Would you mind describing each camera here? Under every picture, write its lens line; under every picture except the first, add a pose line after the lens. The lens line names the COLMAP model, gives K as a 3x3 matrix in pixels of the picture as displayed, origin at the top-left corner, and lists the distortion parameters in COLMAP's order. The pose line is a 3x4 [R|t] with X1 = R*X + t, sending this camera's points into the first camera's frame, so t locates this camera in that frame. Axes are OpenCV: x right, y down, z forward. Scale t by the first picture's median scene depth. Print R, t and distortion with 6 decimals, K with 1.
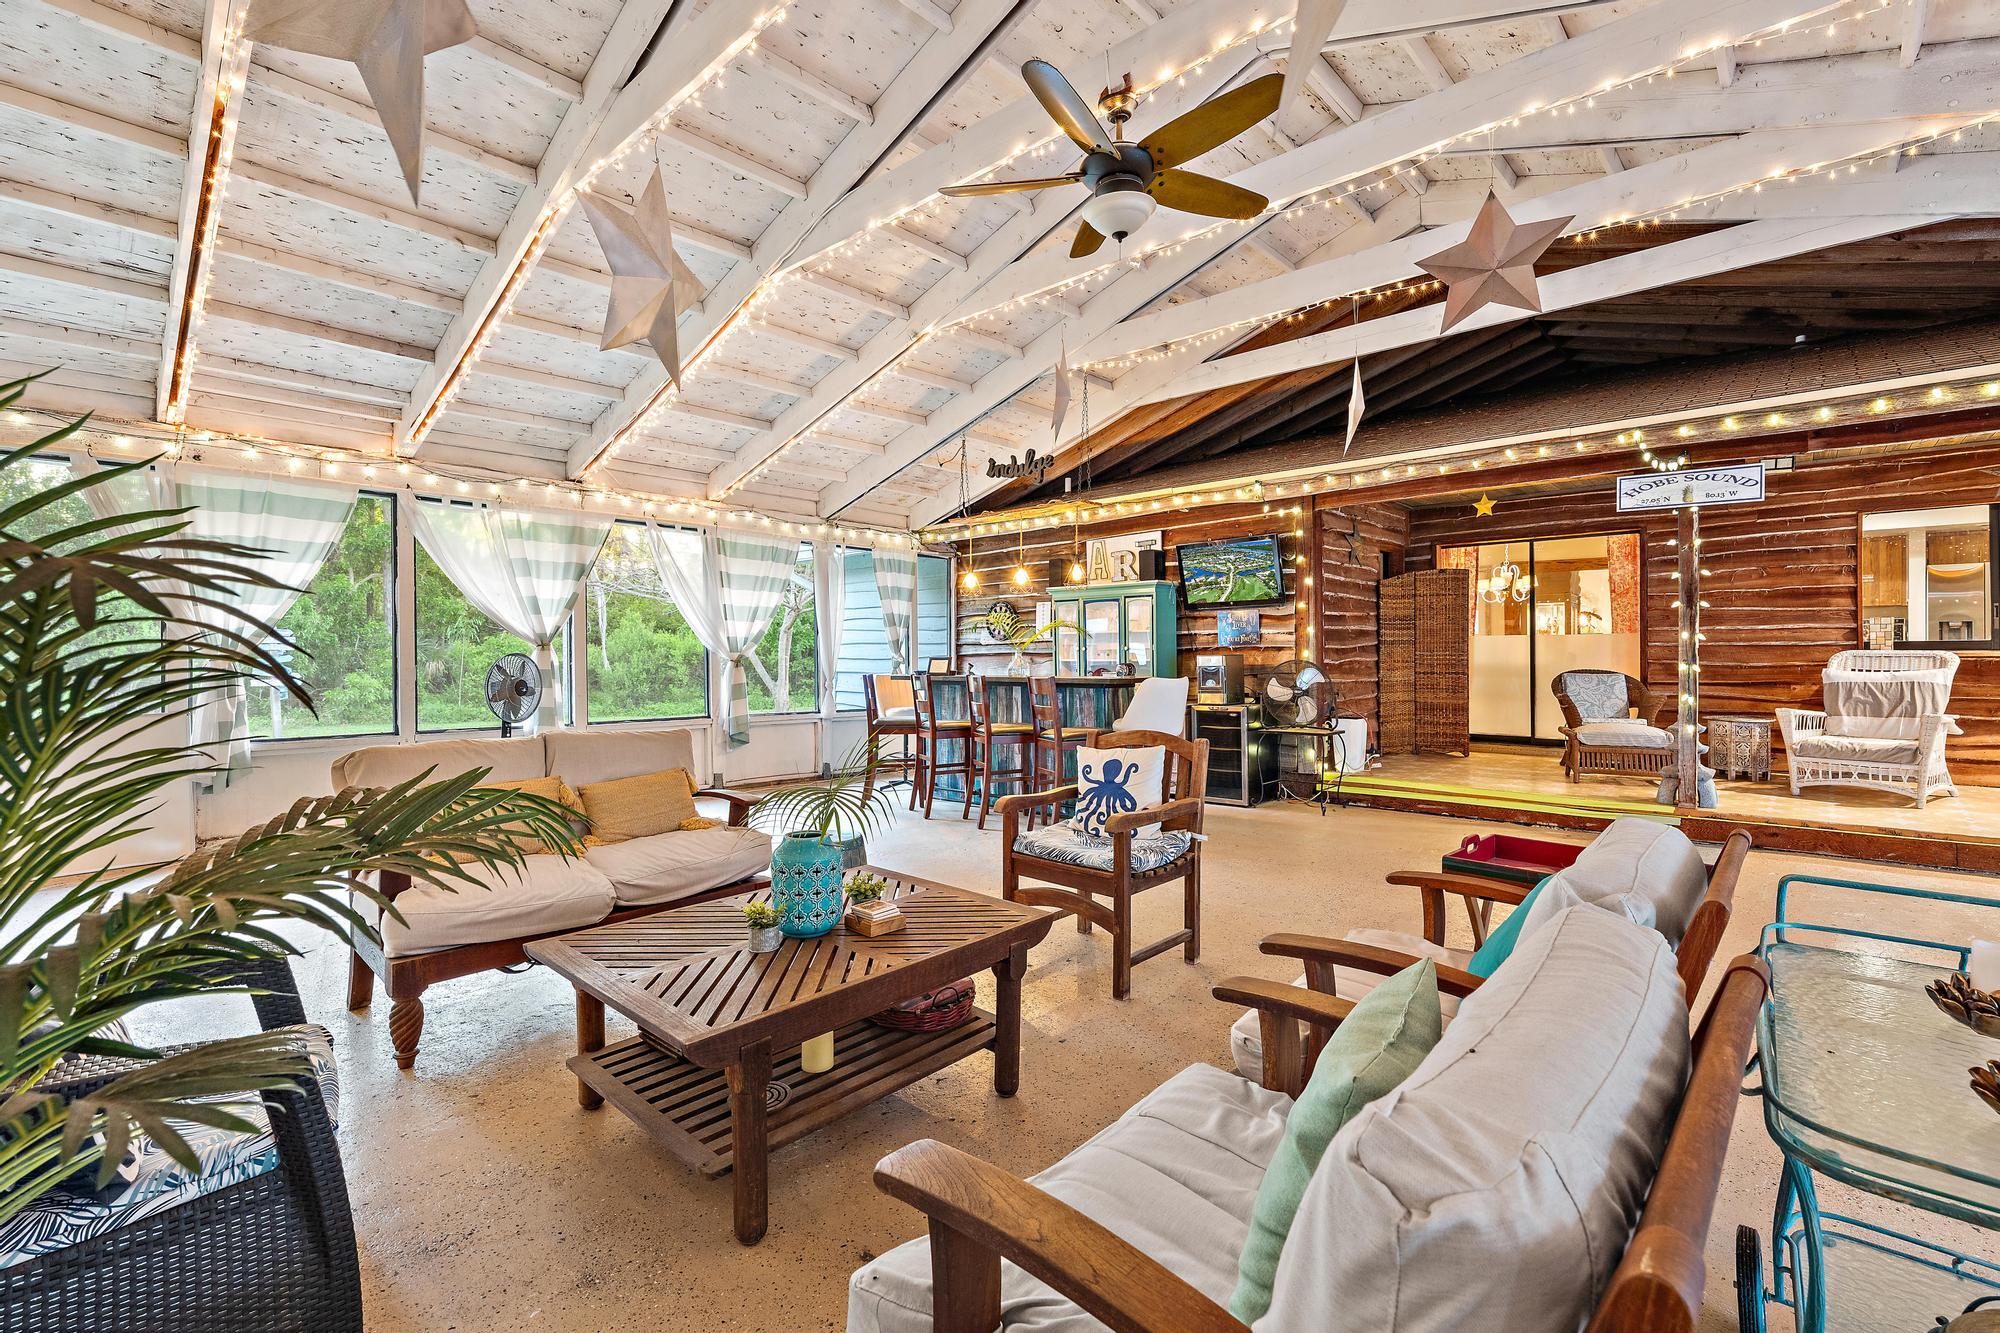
lens RADIAL K [[874.7, 0, 1000.0], [0, 874.7, 666.5], [0, 0, 1]] dist [-0.000095, -0.000033]
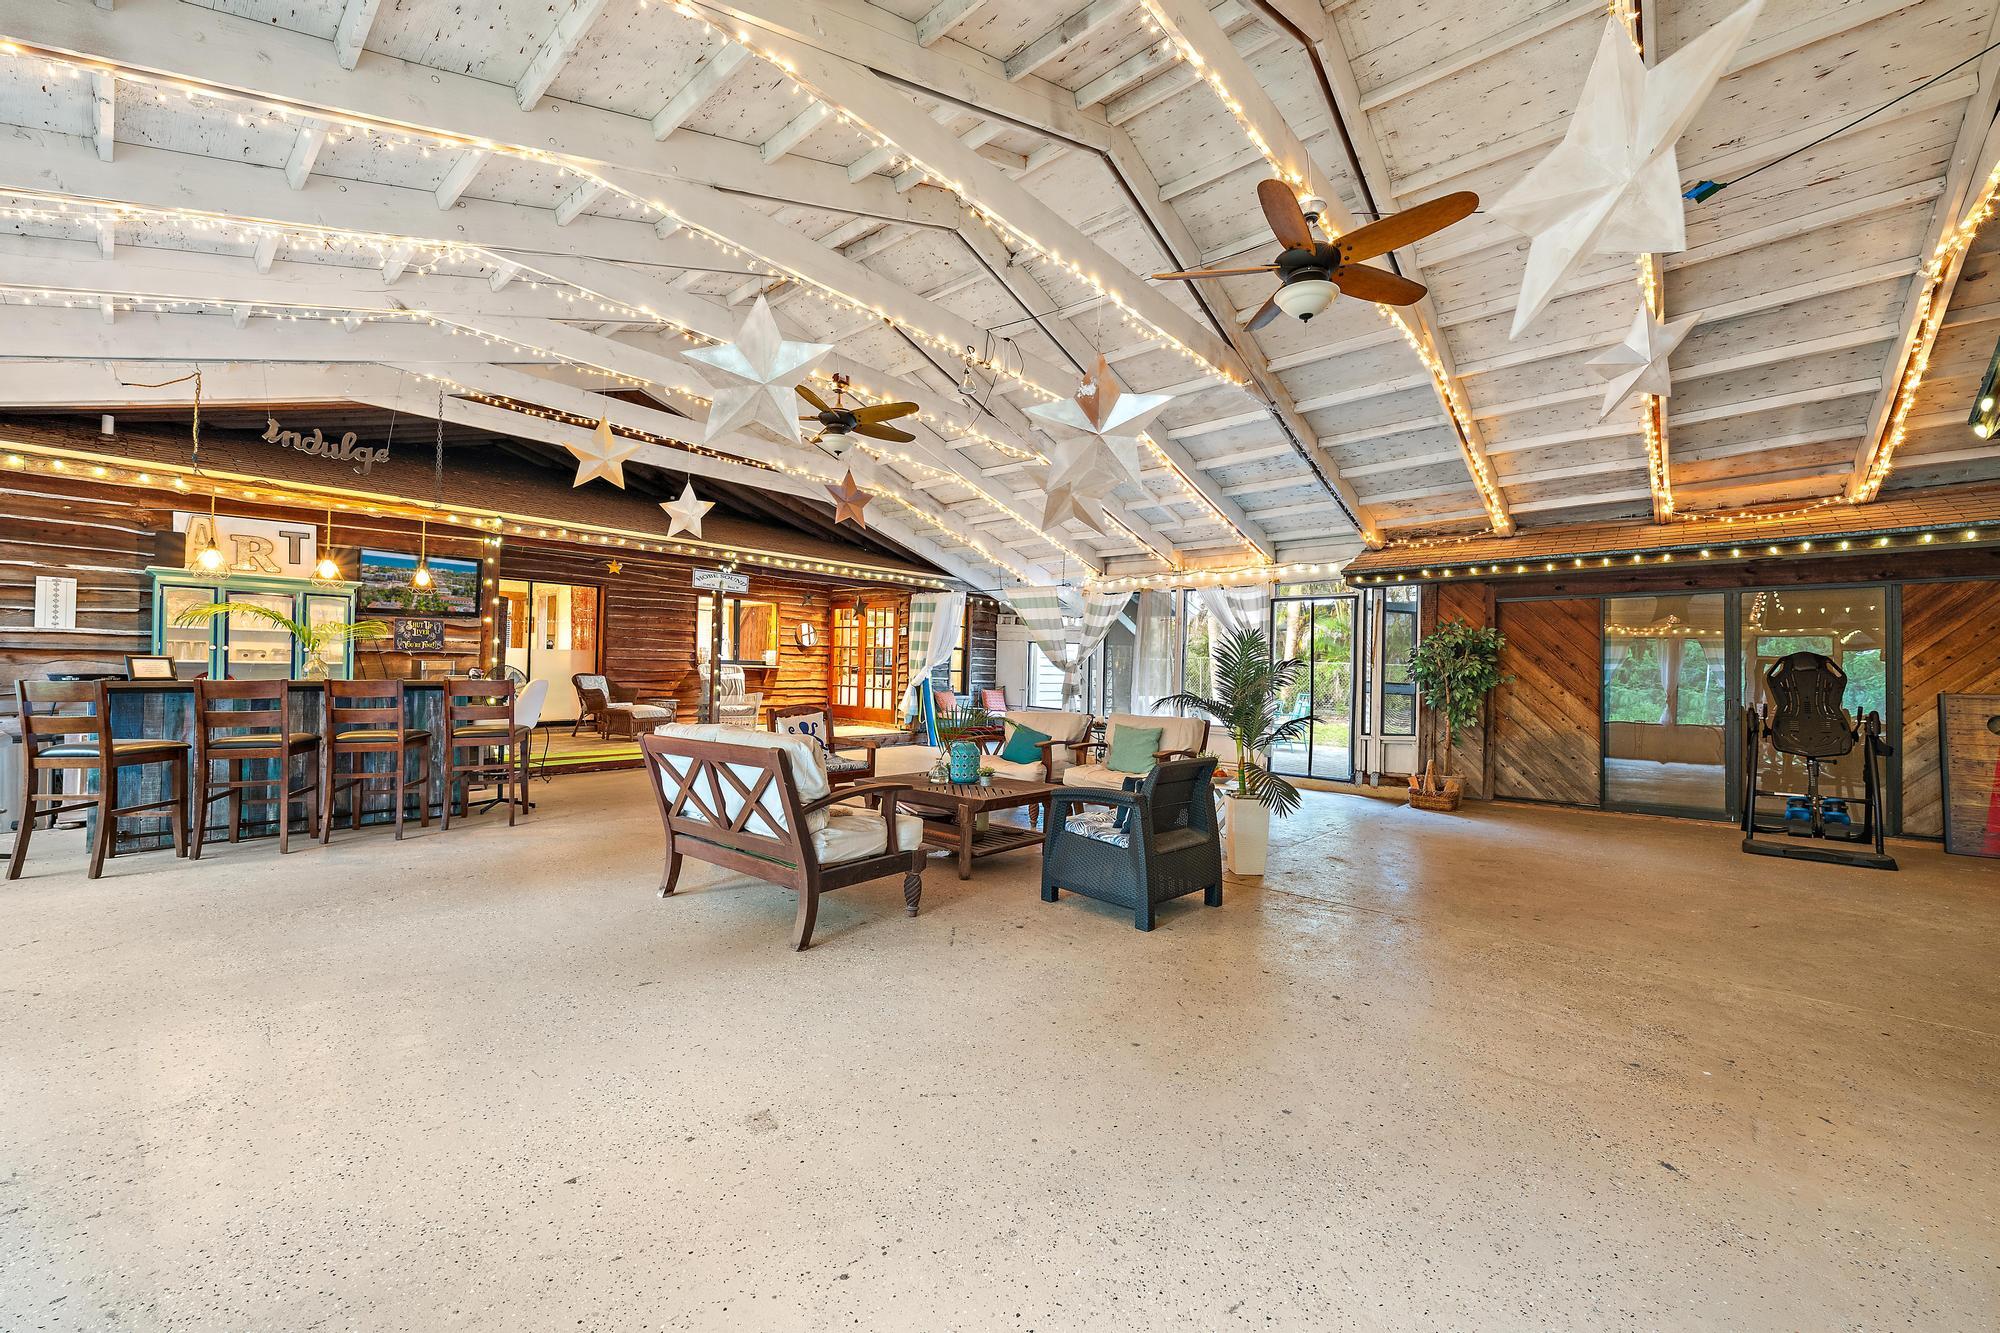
lens RADIAL K [[774.2, 0, 1000.0], [0, 774.2, 666.5], [0, 0, 1]] dist [-0.000830, -0.000014]
pose [[-0.023429, 0.009254, 0.999683, -0.780717], [-0.004729, 0.999945, -0.009368, 0.001596], [-0.999714, -0.004947, -0.023384, 0.329942]]
